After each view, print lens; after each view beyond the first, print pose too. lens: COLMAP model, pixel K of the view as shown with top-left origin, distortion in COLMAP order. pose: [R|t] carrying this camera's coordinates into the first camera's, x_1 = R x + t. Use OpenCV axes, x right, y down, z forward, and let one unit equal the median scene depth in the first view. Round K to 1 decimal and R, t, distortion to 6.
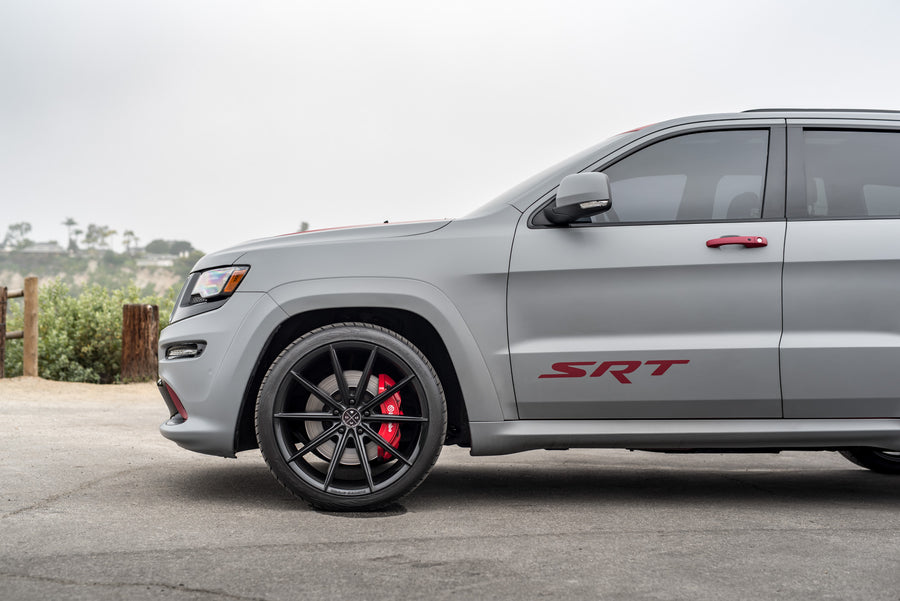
lens RADIAL K [[1255.6, 0, 448.7], [0, 1255.6, 299.6], [0, 0, 1]] dist [-0.002364, -0.003652]
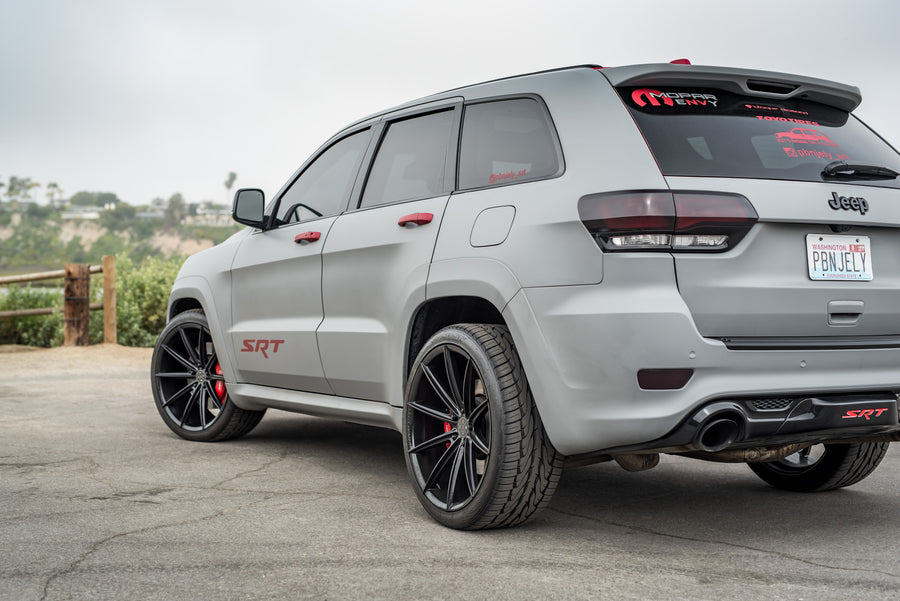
lens RADIAL K [[1255.6, 0, 448.7], [0, 1255.6, 299.6], [0, 0, 1]] dist [-0.002364, -0.003652]
pose [[0.998322, -0.015454, 0.055804, -0.087296], [0.013138, 0.999047, 0.041631, -0.020131], [-0.056394, -0.040828, 0.997573, -0.132830]]
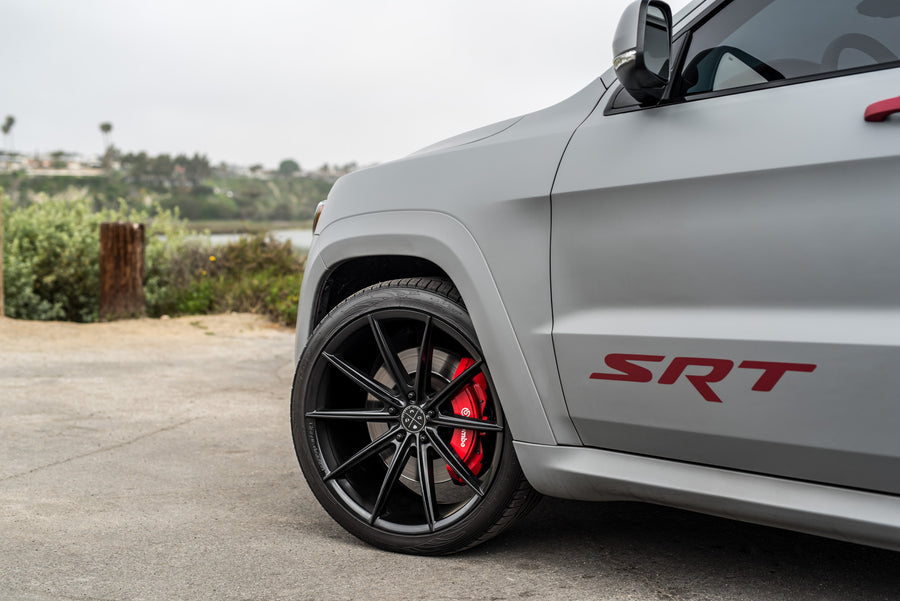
lens RADIAL K [[1255.6, 0, 448.7], [0, 1255.6, 299.6], [0, 0, 1]] dist [-0.002364, -0.003652]
pose [[0.975383, -0.020268, 0.219583, -0.215904], [0.002468, 0.996708, 0.081036, -0.011703], [-0.220502, -0.078500, 0.972222, 0.161769]]
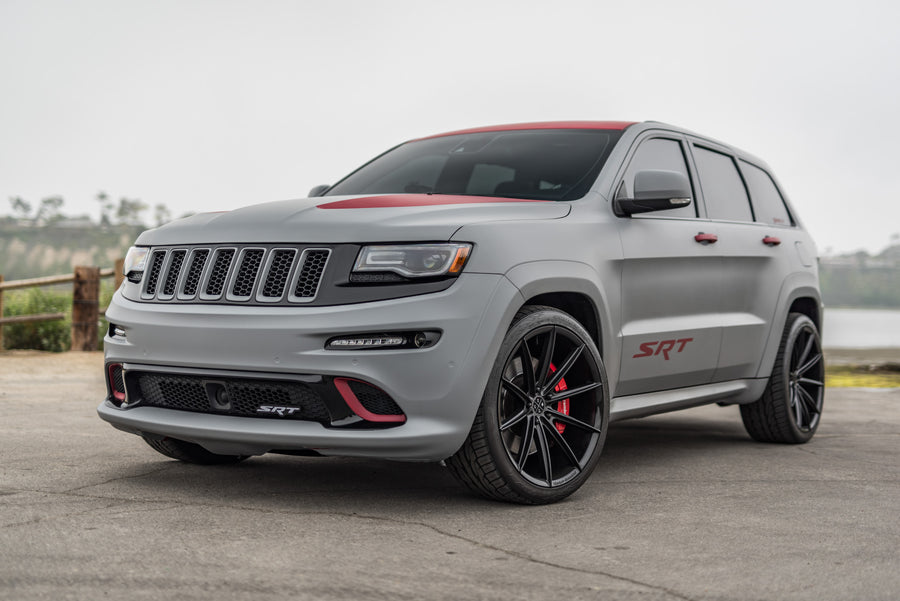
lens RADIAL K [[1261.7, 0, 447.8], [0, 1261.7, 301.6], [0, 0, 1]] dist [-0.001531, 0.008977]
pose [[0.999677, 0.002394, -0.025309, -0.022947], [-0.001848, 0.999765, 0.021607, -0.004487], [0.025355, -0.021553, 0.999446, -0.074392]]
